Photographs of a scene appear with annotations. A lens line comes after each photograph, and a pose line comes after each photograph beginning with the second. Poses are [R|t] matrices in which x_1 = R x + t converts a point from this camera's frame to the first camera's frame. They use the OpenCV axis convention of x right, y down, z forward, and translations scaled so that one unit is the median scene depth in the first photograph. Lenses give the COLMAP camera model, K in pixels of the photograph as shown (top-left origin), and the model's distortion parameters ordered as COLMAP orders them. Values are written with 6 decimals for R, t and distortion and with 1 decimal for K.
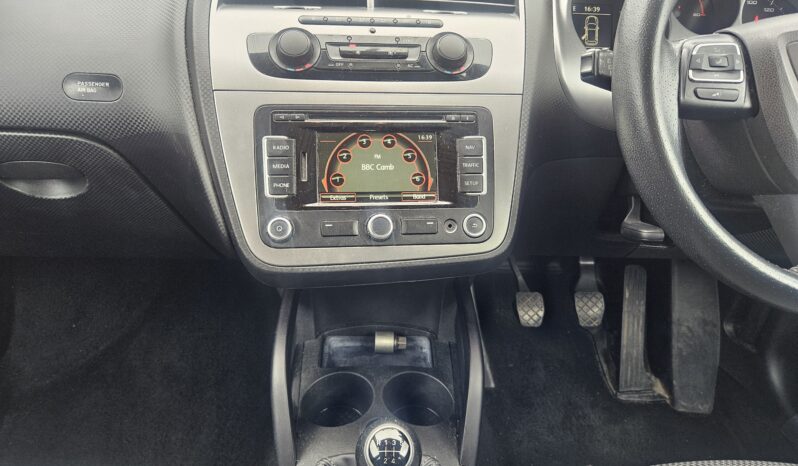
lens RADIAL K [[546.7, 0, 402.9], [0, 546.7, 222.6], [0, 0, 1]] dist [0.043930, -0.002169]
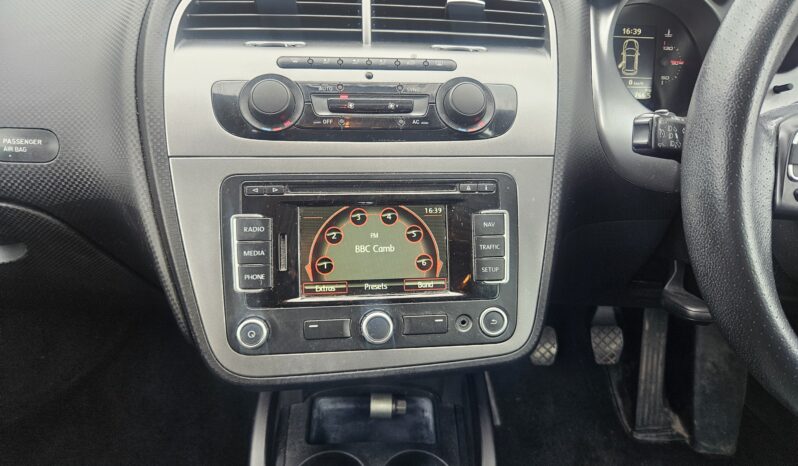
lens RADIAL K [[551.1, 0, 400.0], [0, 551.1, 222.2], [0, 0, 1]] dist [0.033210, -0.003453]
pose [[0.999973, 0.007399, 0.000493, -0.009186], [-0.007415, 0.998392, 0.056208, -0.185441], [-0.000077, -0.056210, 0.998419, 0.186132]]
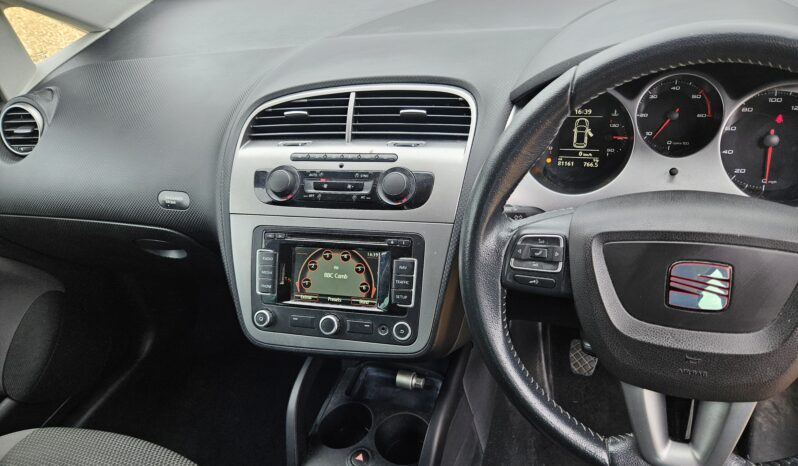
lens RADIAL K [[545.6, 0, 399.0], [0, 545.6, 233.0], [0, 0, 1]] dist [0.073257, -0.071146]
pose [[0.914010, 0.079002, -0.397924, 0.592880], [-0.032825, 0.992042, 0.121557, -0.361399], [0.404361, -0.098042, 0.909329, -0.104488]]
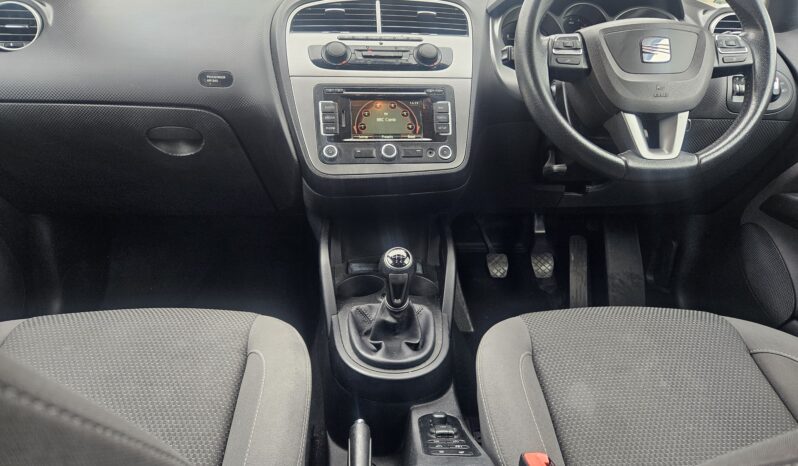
lens RADIAL K [[545.6, 0, 399.0], [0, 545.6, 233.0], [0, 0, 1]] dist [0.073257, -0.071146]
pose [[0.999684, -0.024314, 0.006394, -0.025866], [0.024879, 0.993348, -0.112427, 0.429368], [-0.003618, 0.112551, 0.993639, -0.623809]]
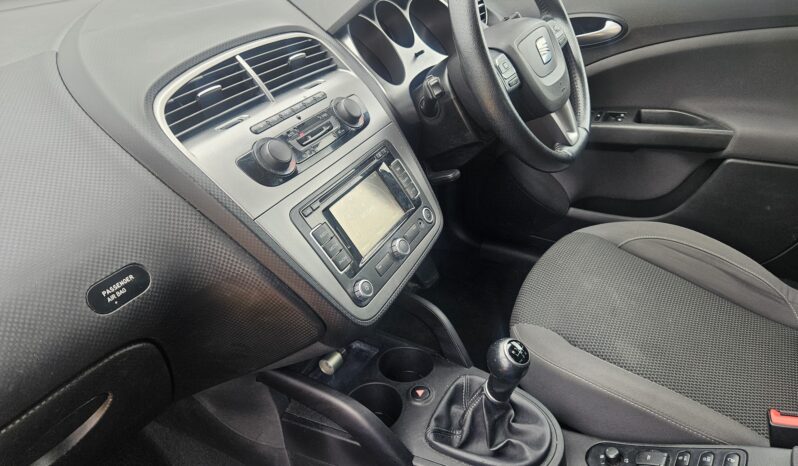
lens RADIAL K [[546.7, 0, 402.9], [0, 546.7, 222.6], [0, 0, 1]] dist [0.043930, -0.002169]
pose [[0.534220, -0.475739, 0.698771, -0.889899], [0.457682, 0.857752, 0.234072, -0.337241], [-0.710729, 0.194769, 0.675965, 0.090352]]
